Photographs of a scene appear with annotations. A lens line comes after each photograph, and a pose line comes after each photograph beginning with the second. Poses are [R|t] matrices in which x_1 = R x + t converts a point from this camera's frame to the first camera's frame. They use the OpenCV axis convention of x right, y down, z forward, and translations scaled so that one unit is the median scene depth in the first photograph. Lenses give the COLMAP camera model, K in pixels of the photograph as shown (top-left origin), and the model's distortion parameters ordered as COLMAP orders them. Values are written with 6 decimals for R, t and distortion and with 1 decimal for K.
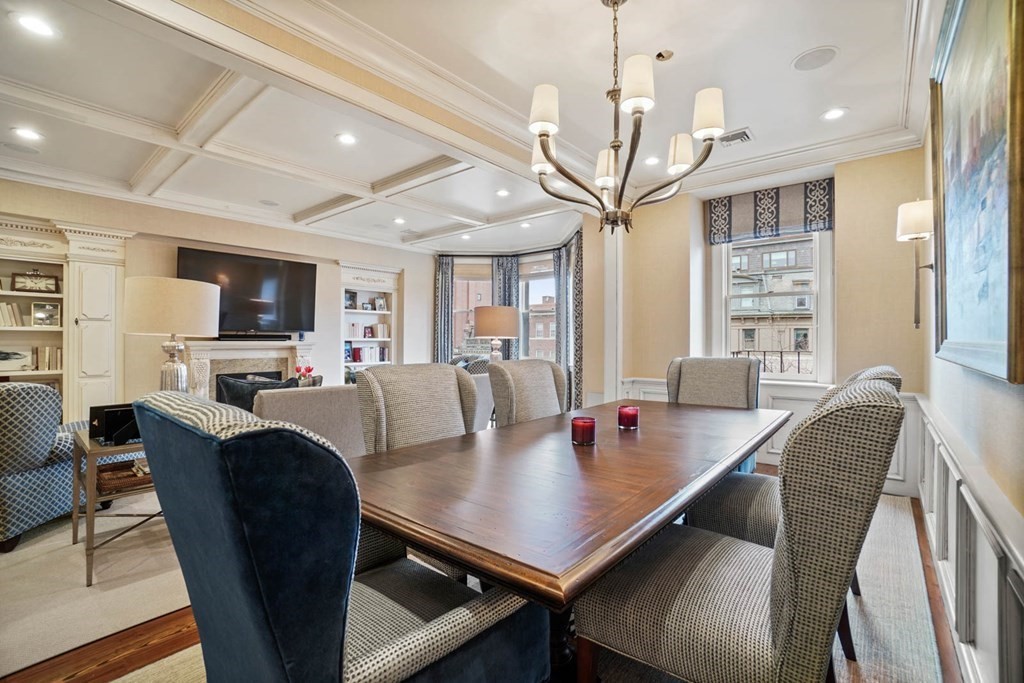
lens RADIAL K [[456.2, 0, 508.4], [0, 456.2, 341.5], [0, 0, 1]] dist [-0.046228, 0.019736]
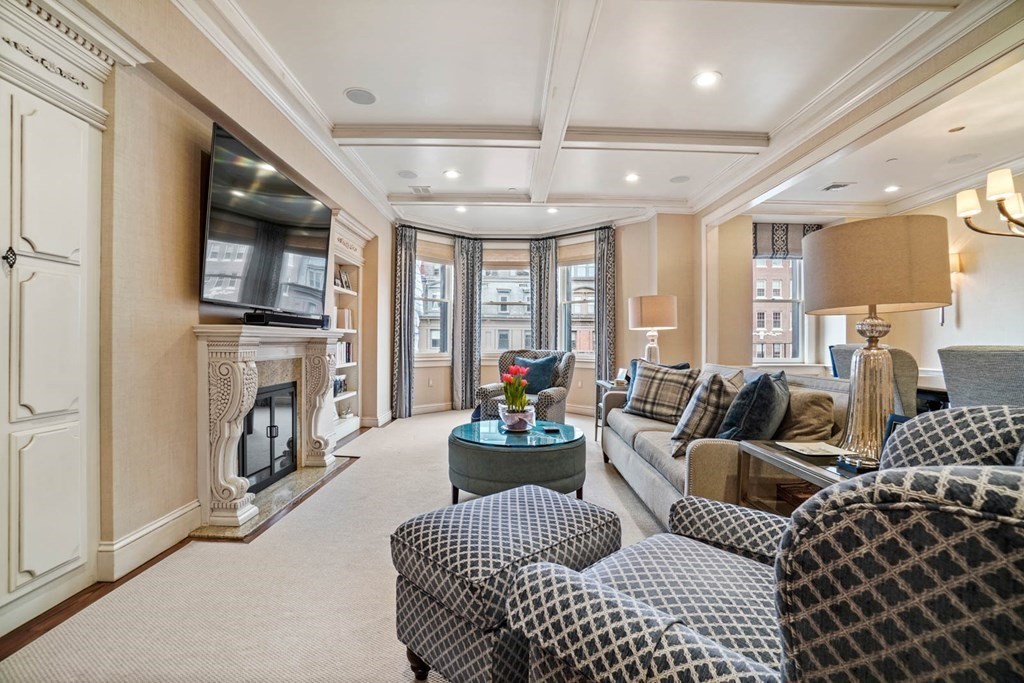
lens RADIAL K [[456.2, 0, 508.4], [0, 456.2, 341.5], [0, 0, 1]] dist [-0.046228, 0.019736]
pose [[0.759727, 0.002358, 0.650237, -0.574284], [-0.003174, 0.999995, 0.000082, 0.011331], [-0.650234, -0.002126, 0.759731, 0.316638]]
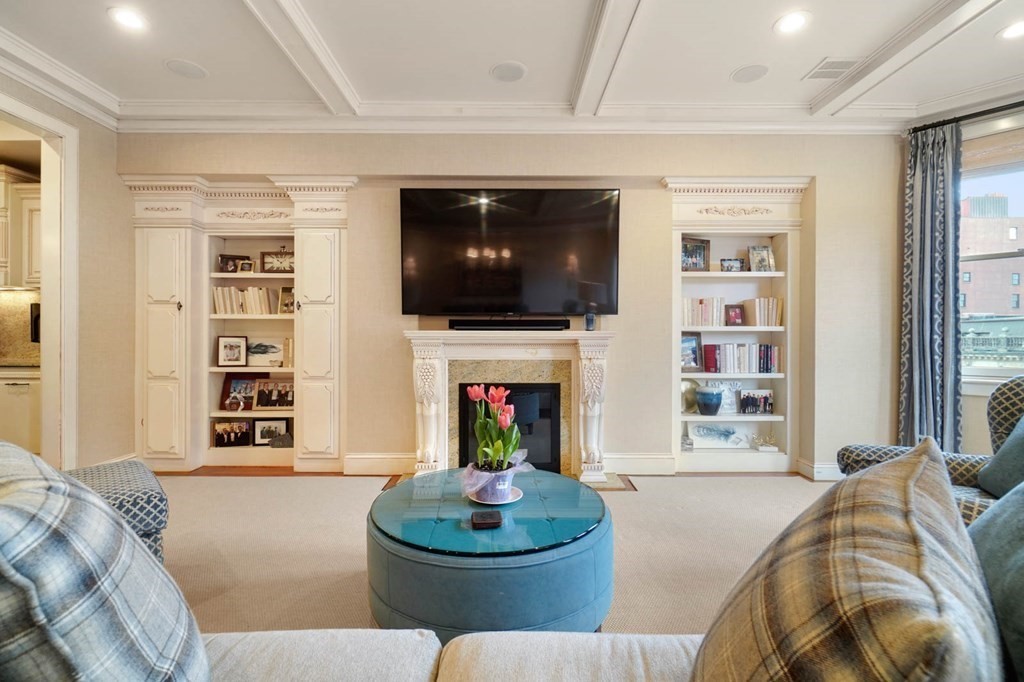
lens RADIAL K [[456.2, 0, 508.4], [0, 456.2, 341.0], [0, 0, 1]] dist [-0.046228, 0.019736]
pose [[0.647175, 0.006421, -0.762315, -0.087712], [-0.002952, 0.999978, 0.005917, 0.006653], [0.762336, -0.001579, 0.647180, 0.489256]]
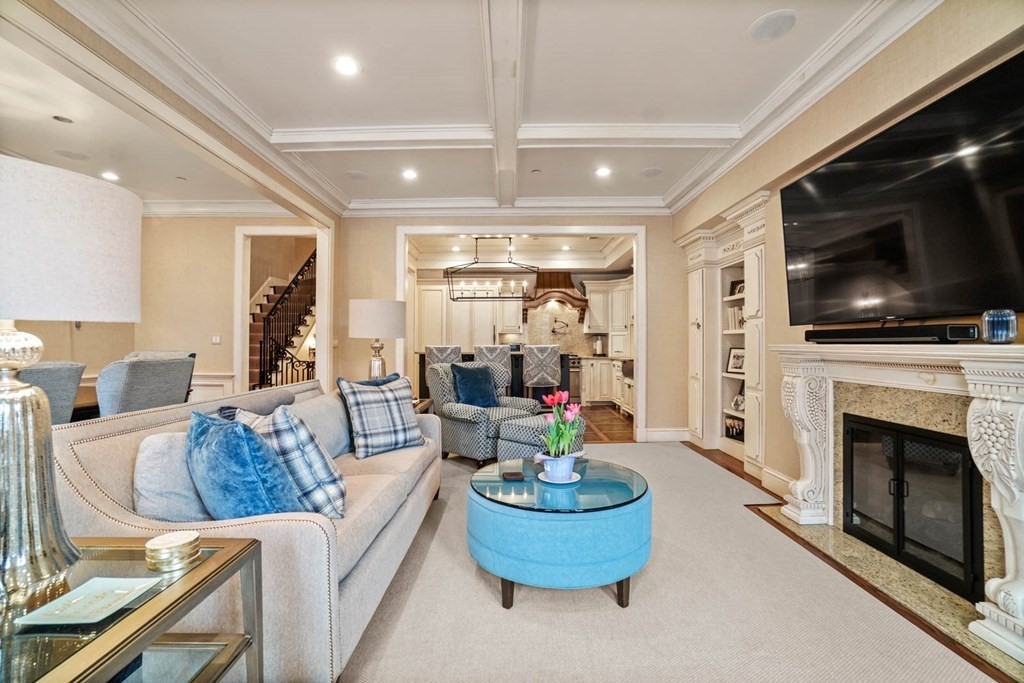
lens RADIAL K [[456.2, 0, 508.4], [0, 456.2, 341.5], [0, 0, 1]] dist [-0.046228, 0.019736]
pose [[-0.776564, -0.002259, -0.630035, -0.048171], [0.000111, 0.999993, -0.003723, -0.001978], [0.630039, -0.002961, -0.776558, 0.880425]]
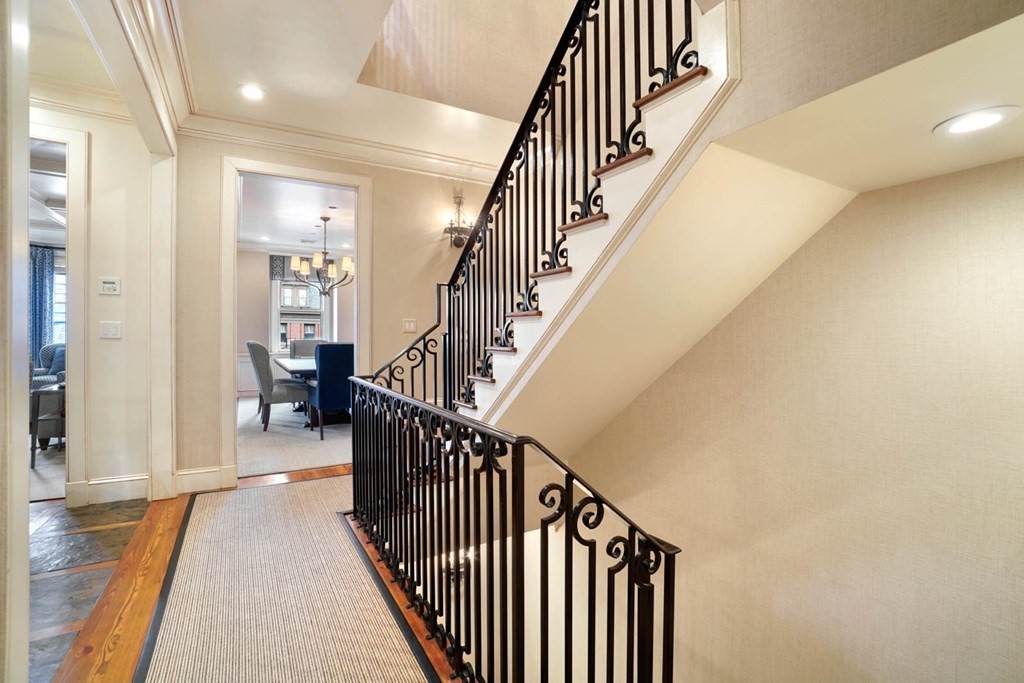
lens RADIAL K [[456.2, 0, 508.4], [0, 456.2, 341.5], [0, 0, 1]] dist [-0.046228, 0.019736]
pose [[0.349654, -0.008480, 0.936840, -0.634010], [-0.006300, 0.999915, 0.011403, 0.006031], [-0.936858, -0.009889, 0.349571, -0.366092]]
